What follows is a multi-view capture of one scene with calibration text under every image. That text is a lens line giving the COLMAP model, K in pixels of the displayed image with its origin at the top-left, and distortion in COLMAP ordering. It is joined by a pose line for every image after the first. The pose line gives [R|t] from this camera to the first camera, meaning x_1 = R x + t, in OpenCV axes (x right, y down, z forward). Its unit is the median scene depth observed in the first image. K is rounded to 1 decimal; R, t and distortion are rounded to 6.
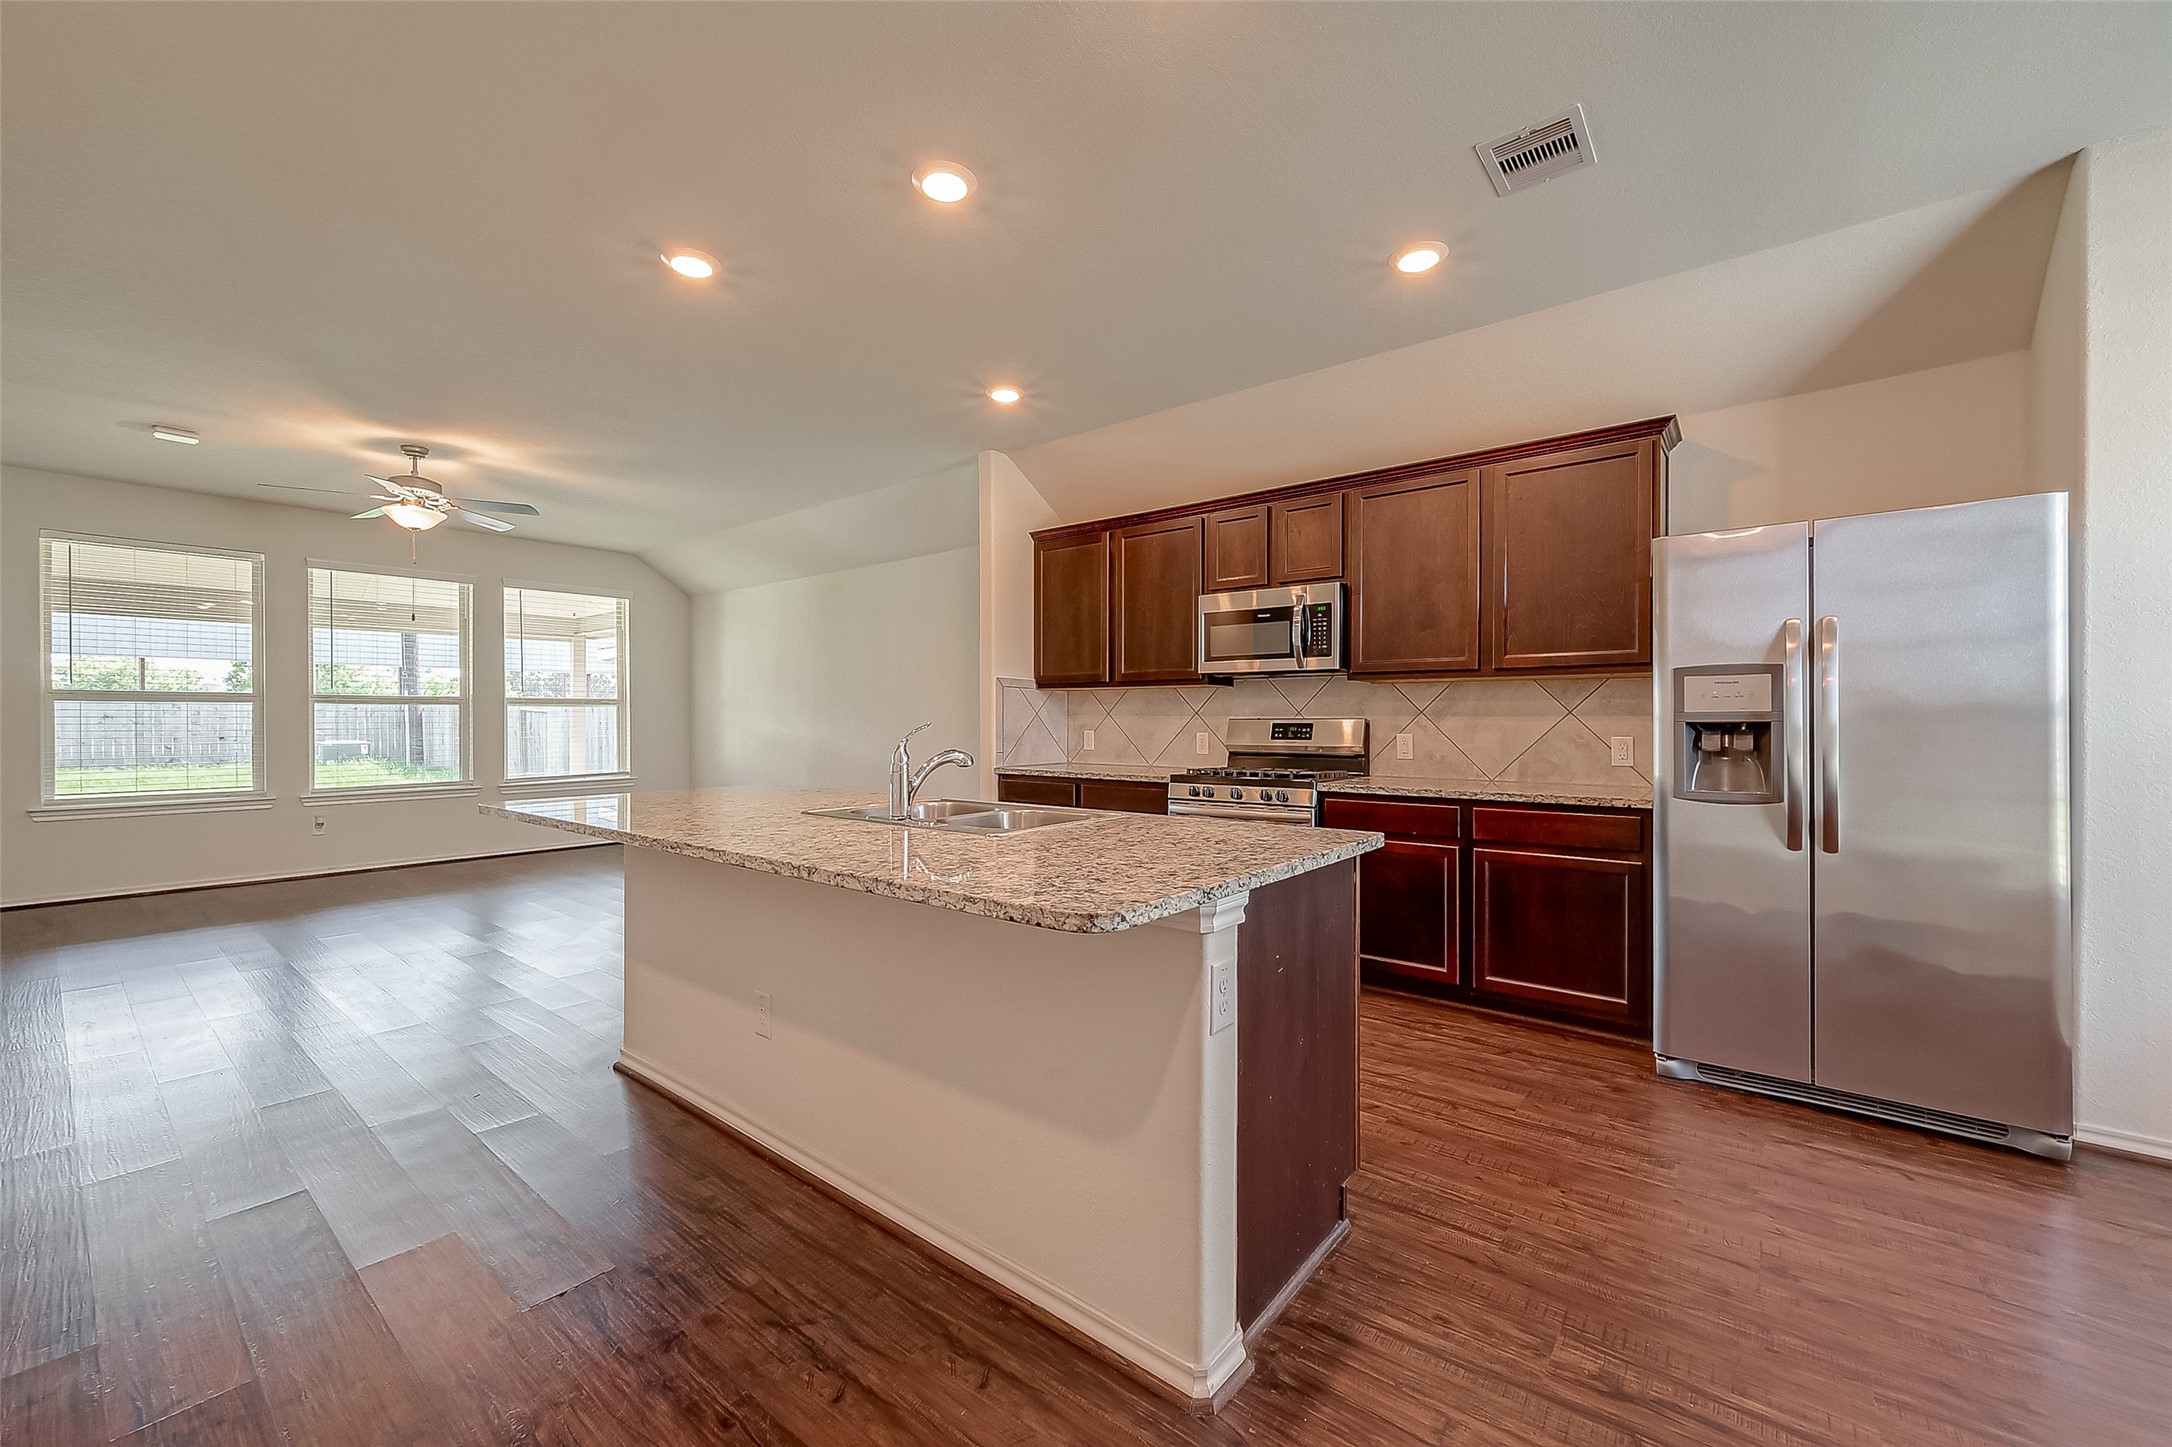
lens RADIAL K [[855.3, 0, 1093.4], [0, 855.3, 721.5], [0, 0, 1]] dist [-0.005104, 0.000120]
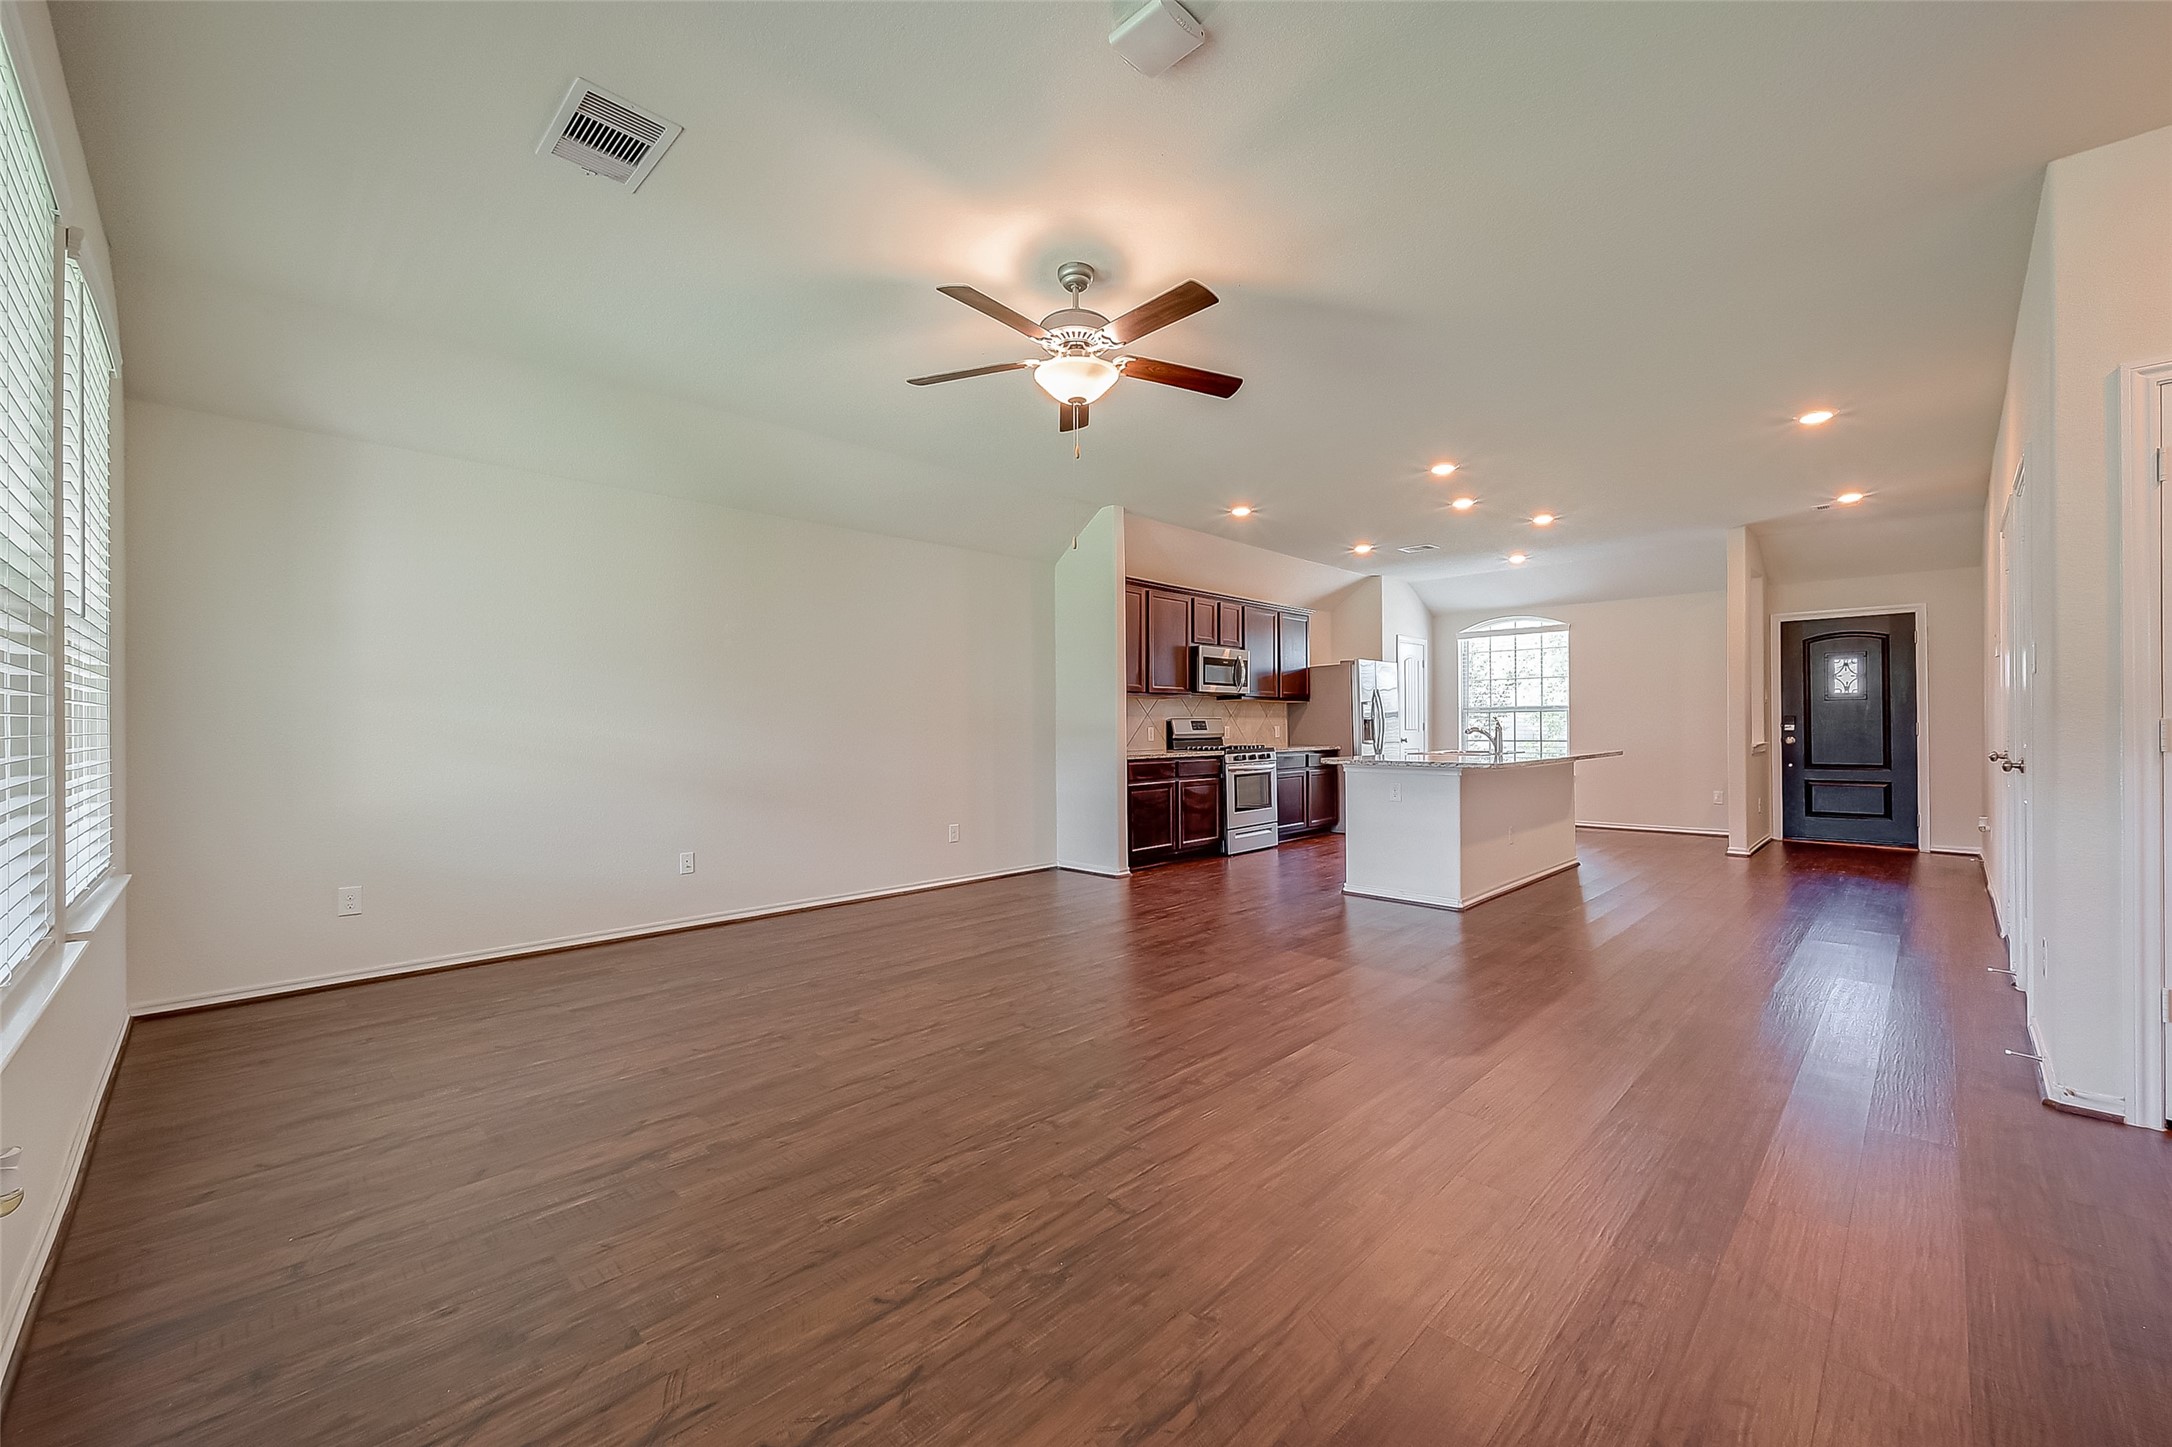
lens RADIAL K [[855.3, 0, 1085.5], [0, 855.3, 719.3], [0, 0, 1]] dist [-0.005104, 0.000120]
pose [[0.101589, 0.008031, 0.994794, -1.650702], [0.009776, 0.999911, -0.009071, 0.013113], [-0.994778, 0.010647, 0.101502, 1.103224]]
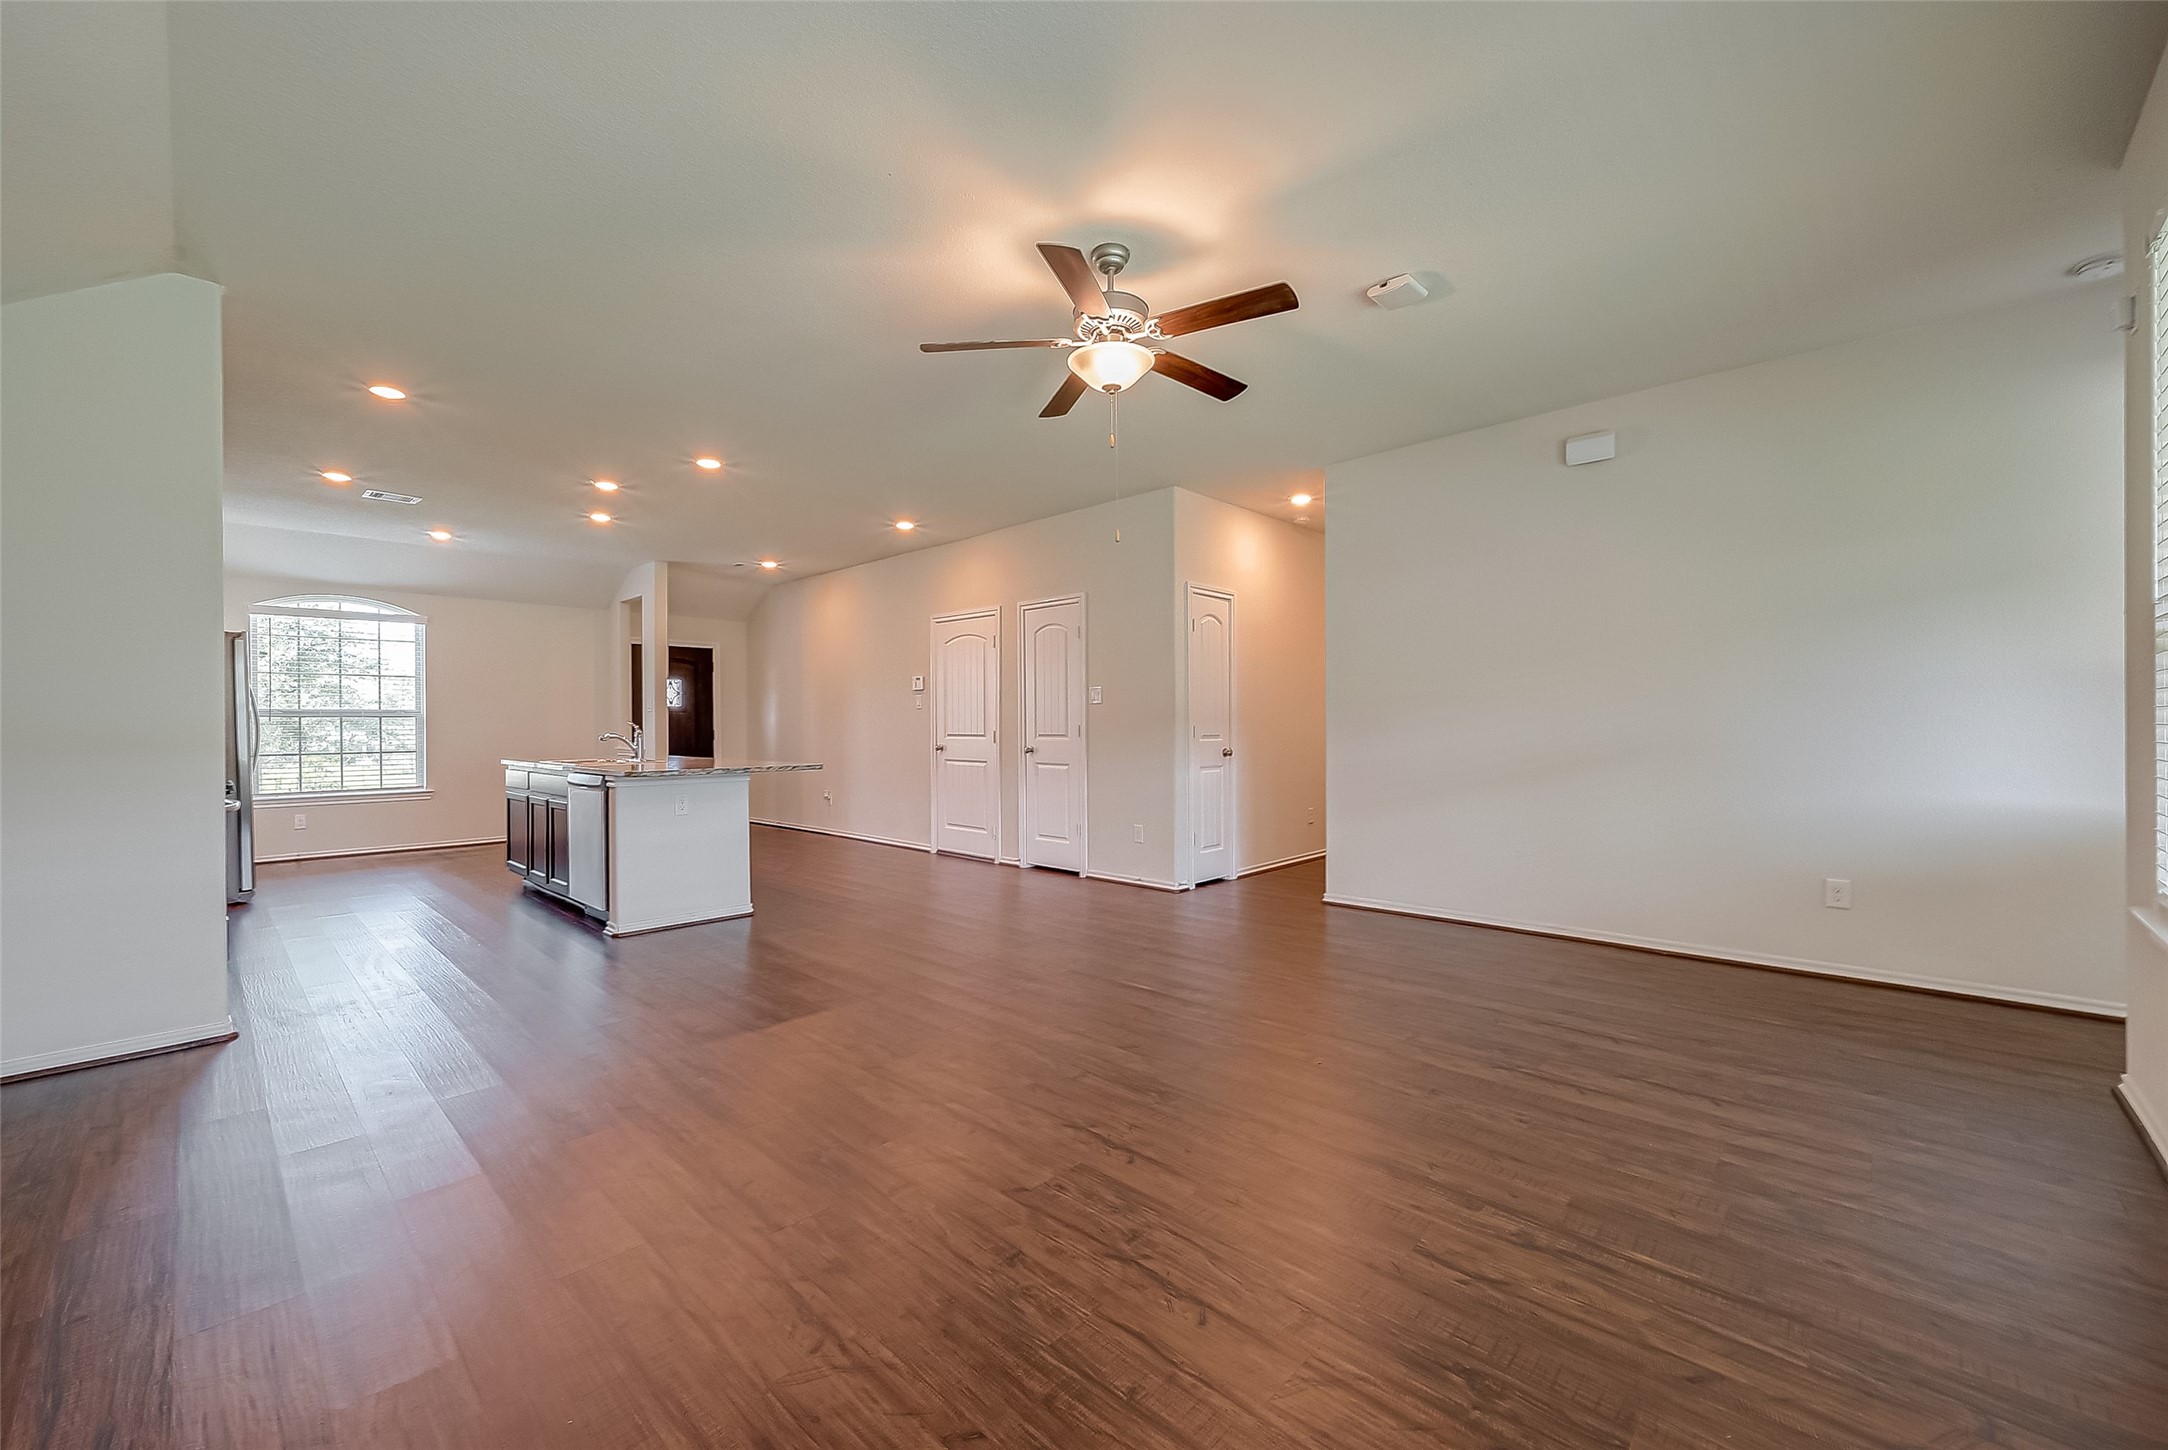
lens RADIAL K [[853.7, 0, 1091.1], [0, 853.7, 732.2], [0, 0, 1]] dist [-0.005104, 0.000120]
pose [[-0.996735, 0.007839, 0.080356, -0.981599], [0.008735, 0.999903, 0.010813, 0.010030], [-0.080264, 0.011480, -0.996708, 1.855790]]
